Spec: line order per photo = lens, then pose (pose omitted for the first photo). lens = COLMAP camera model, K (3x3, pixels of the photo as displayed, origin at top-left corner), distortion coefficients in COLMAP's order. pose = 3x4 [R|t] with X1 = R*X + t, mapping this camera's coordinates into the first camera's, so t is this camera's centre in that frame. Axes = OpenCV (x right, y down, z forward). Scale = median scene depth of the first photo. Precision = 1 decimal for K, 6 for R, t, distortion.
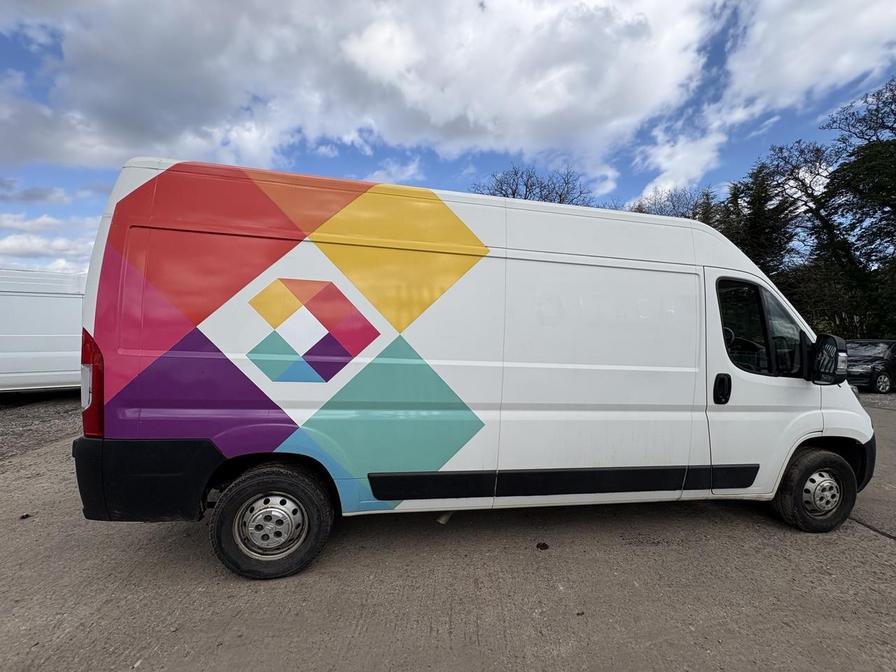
lens RADIAL K [[358.7, 0, 445.7], [0, 358.7, 336.6], [0, 0, 1]] dist [0.000368, 0.000635]
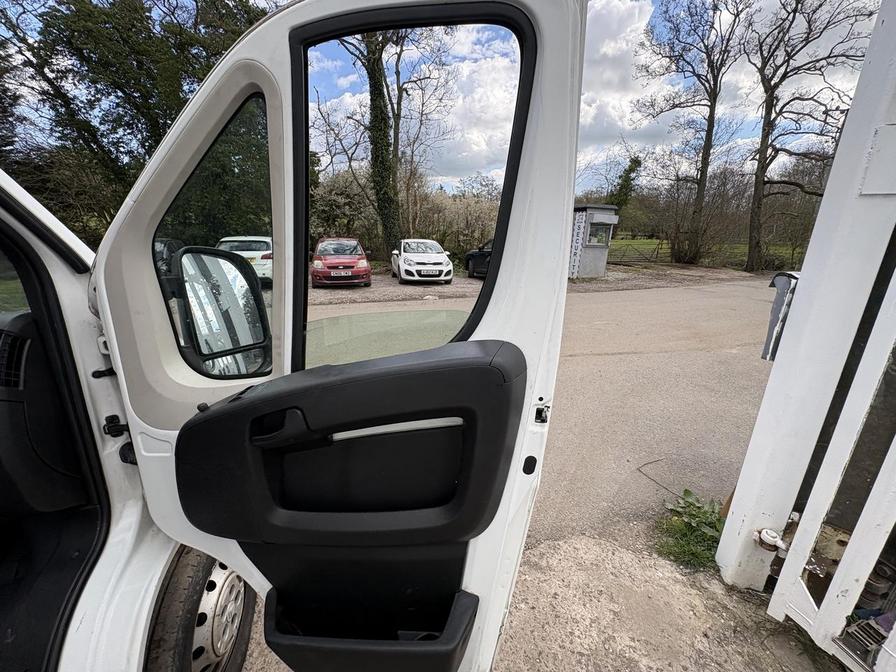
lens RADIAL K [[355.4, 0, 449.2], [0, 355.4, 335.1], [0, 0, 1]] dist [0.001840, 0.000214]
pose [[-0.000916, -0.294752, 0.955573, 0.127203], [0.023123, 0.955312, 0.294694, -0.004016], [-0.999732, 0.022366, 0.005940, 0.125671]]
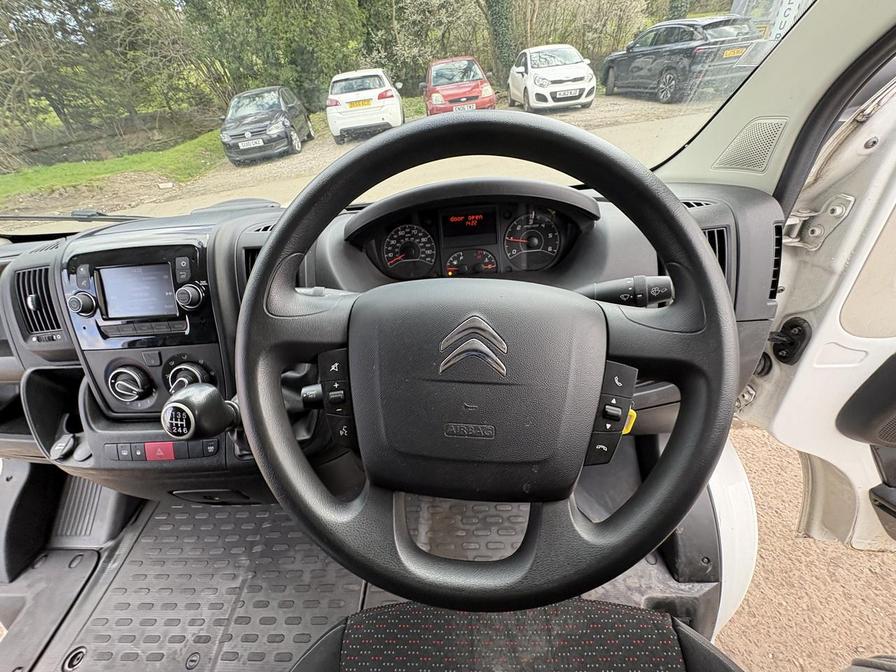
lens RADIAL K [[355.4, 0, 449.2], [0, 355.4, 335.1], [0, 0, 1]] dist [0.001840, 0.000214]
pose [[0.190068, -0.648717, 0.736912, 0.133864], [0.148757, 0.760958, 0.631517, -0.009294], [-0.970436, -0.010410, 0.241136, 0.206883]]
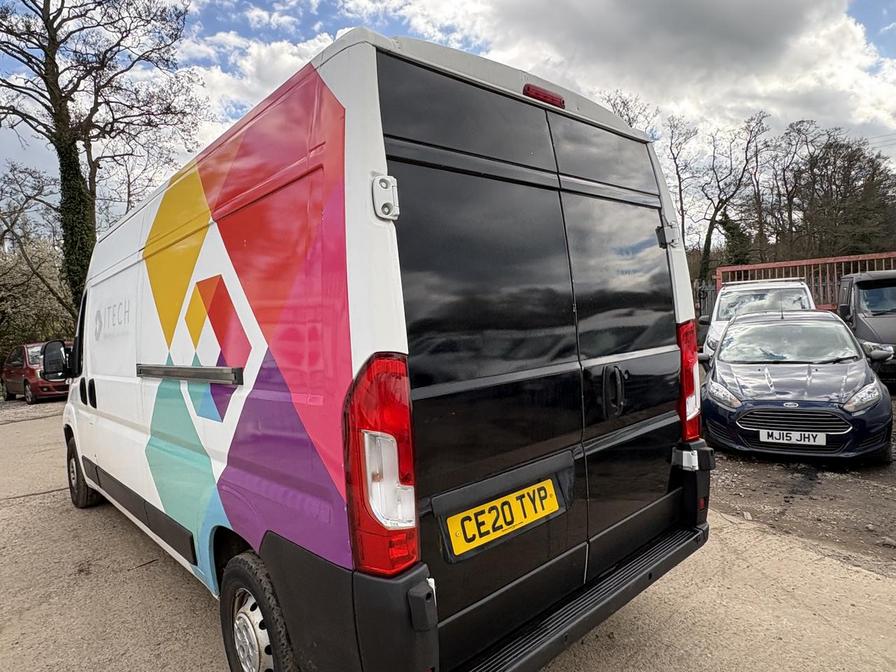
lens RADIAL K [[547.1, 0, 449.8], [0, 547.1, 332.3], [0, 0, 1]] dist [-0.002011, -0.000726]
pose [[-0.540956, -0.022142, 0.840760, -0.229668], [0.078702, 0.993934, 0.076814, -0.019083], [-0.837361, 0.107723, -0.535932, 0.281911]]
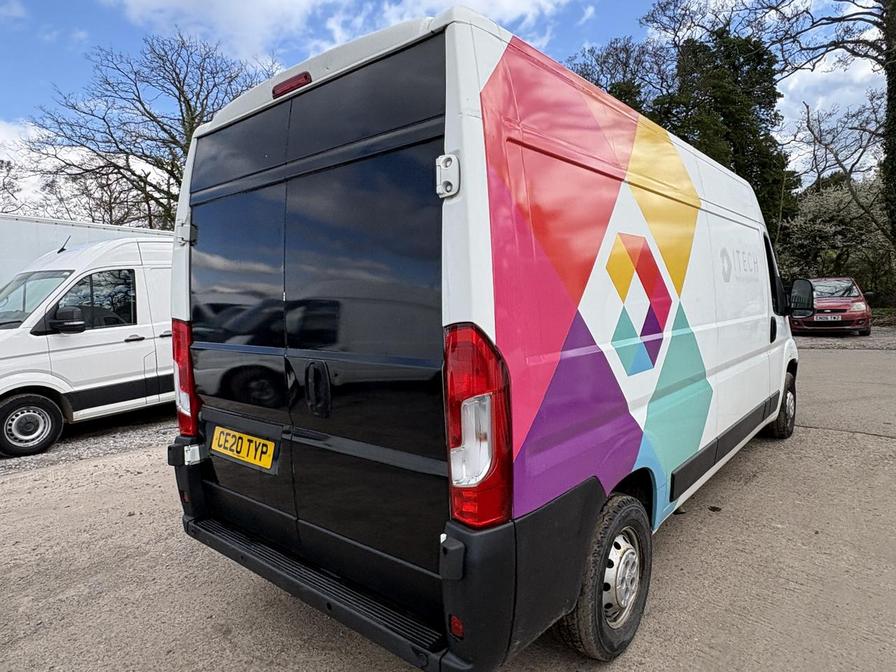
lens RADIAL K [[547.1, 0, 449.8], [0, 547.1, 332.3], [0, 0, 1]] dist [-0.002011, -0.000726]
pose [[0.764674, -0.109127, 0.635110, -0.190159], [0.088474, 0.994003, 0.064271, -0.008541], [-0.638315, 0.007044, 0.769743, 0.050404]]
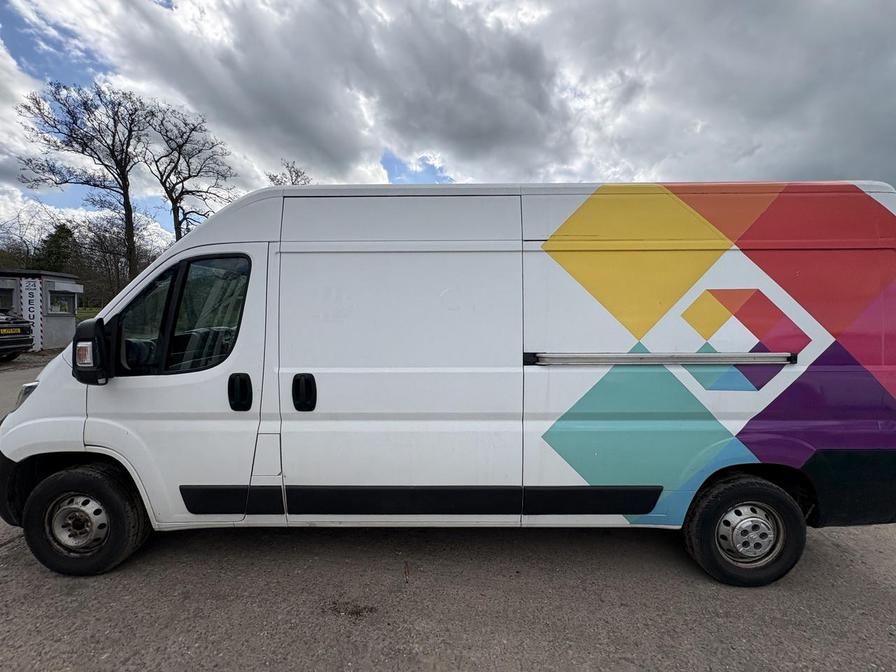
lens RADIAL K [[358.3, 0, 446.6], [0, 358.3, 335.5], [0, 0, 1]] dist [-0.000956, -0.000107]
pose [[-0.982049, -0.055969, 0.180130, 0.000330], [-0.036877, 0.993505, 0.107649, -0.020558], [-0.184985, 0.099074, -0.977735, 0.402834]]
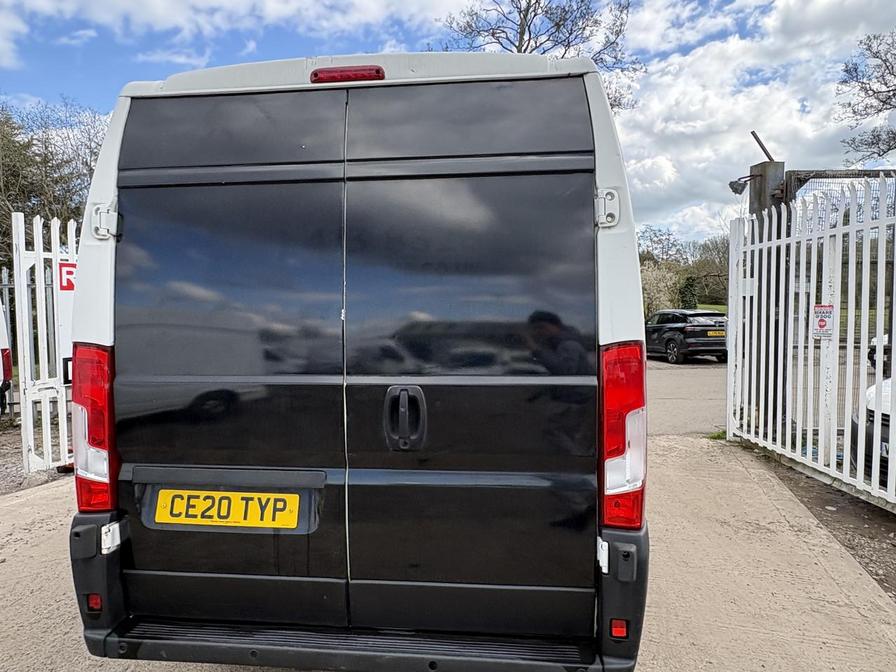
lens RADIAL K [[543.3, 0, 448.0], [0, 543.3, 336.0], [0, 0, 1]] dist [0.004318, 0.001320]
pose [[0.274055, -0.069500, 0.959200, -0.239577], [0.058780, 0.996731, 0.055425, -0.012956], [-0.959916, 0.041192, 0.277244, 0.129808]]
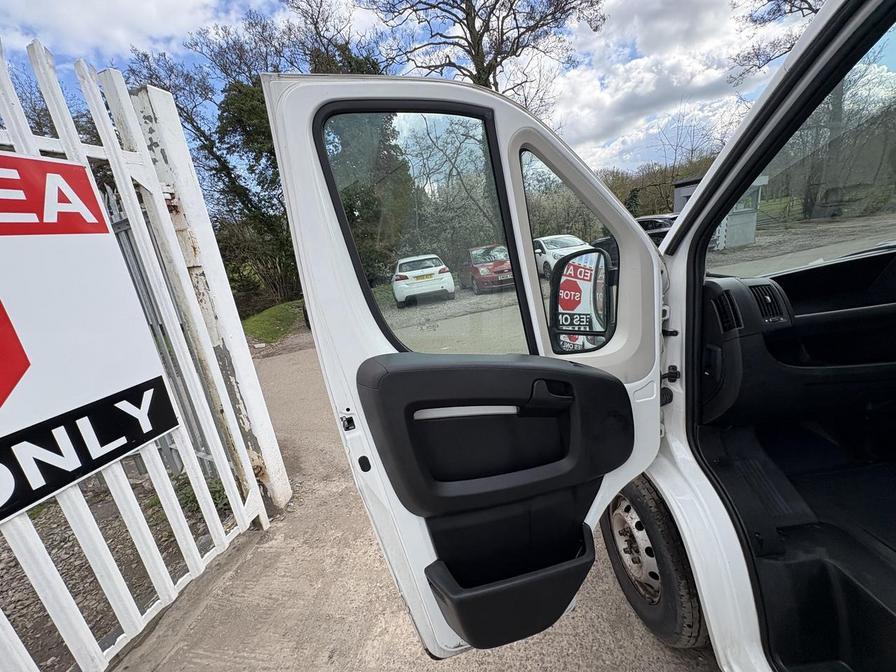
lens RADIAL K [[357.6, 0, 452.4], [0, 357.6, 335.2], [0, 0, 1]] dist [0.003509, 0.000173]
pose [[0.111978, -0.282476, 0.952716, 0.078616], [0.185066, 0.947901, 0.259296, -0.015756], [-0.976326, 0.147280, 0.158420, 0.325587]]
